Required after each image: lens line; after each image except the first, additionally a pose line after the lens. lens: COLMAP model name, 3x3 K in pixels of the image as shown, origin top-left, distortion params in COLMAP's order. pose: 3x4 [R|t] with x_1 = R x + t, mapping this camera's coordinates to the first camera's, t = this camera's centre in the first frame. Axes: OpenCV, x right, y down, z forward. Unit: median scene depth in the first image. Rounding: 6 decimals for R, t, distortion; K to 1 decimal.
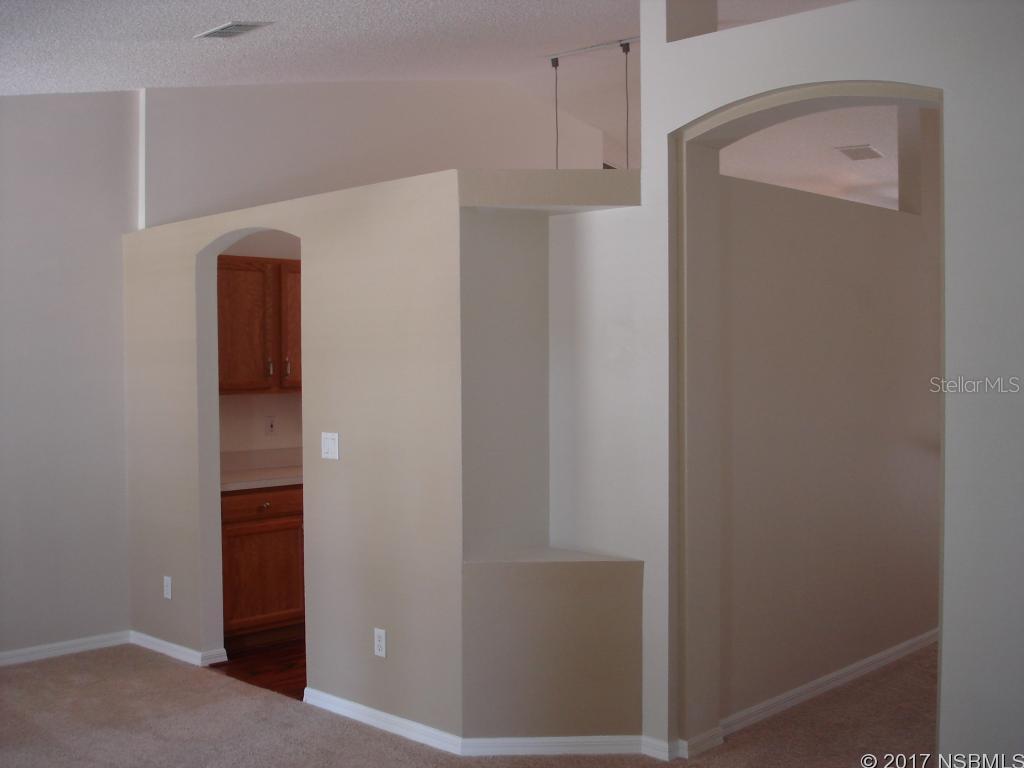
lens RADIAL K [[1154.6, 0, 512.0], [0, 1154.6, 384.0], [0, 0, 1]] dist [-0.043992, -0.035375]
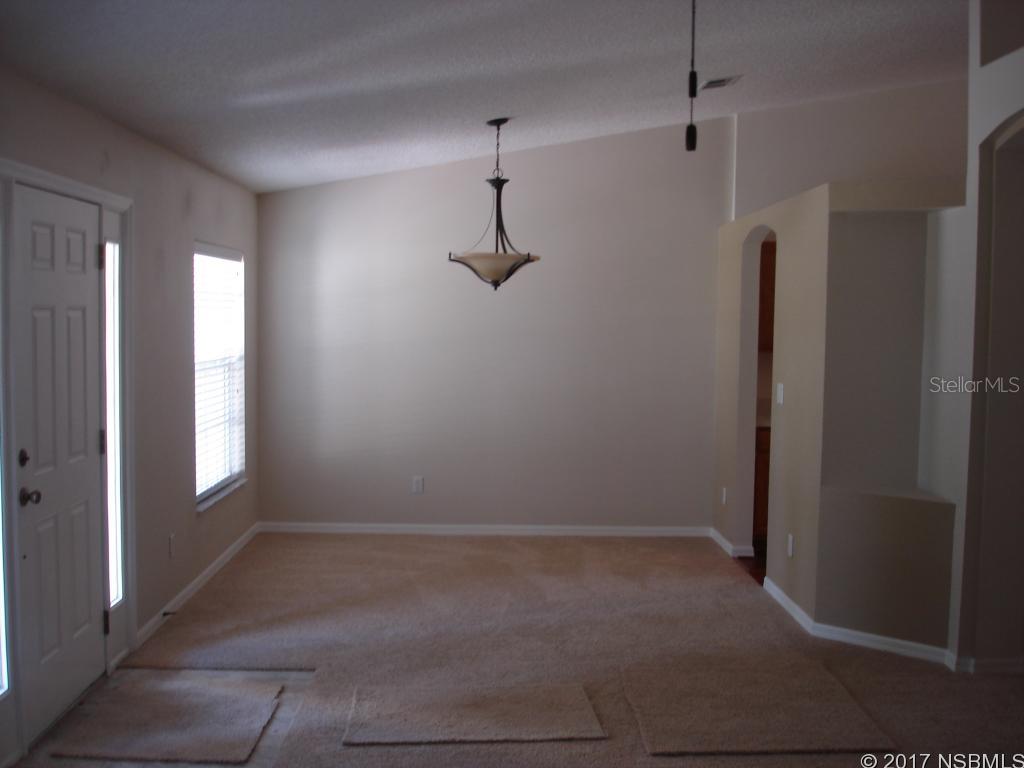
lens RADIAL K [[1154.6, 0, 512.0], [0, 1154.6, 384.0], [0, 0, 1]] dist [-0.043992, -0.035375]
pose [[0.722507, 0.061751, -0.688601, 0.549877], [-0.033712, 0.997965, 0.054121, -0.019466], [0.690541, -0.015888, 0.723118, -0.163461]]
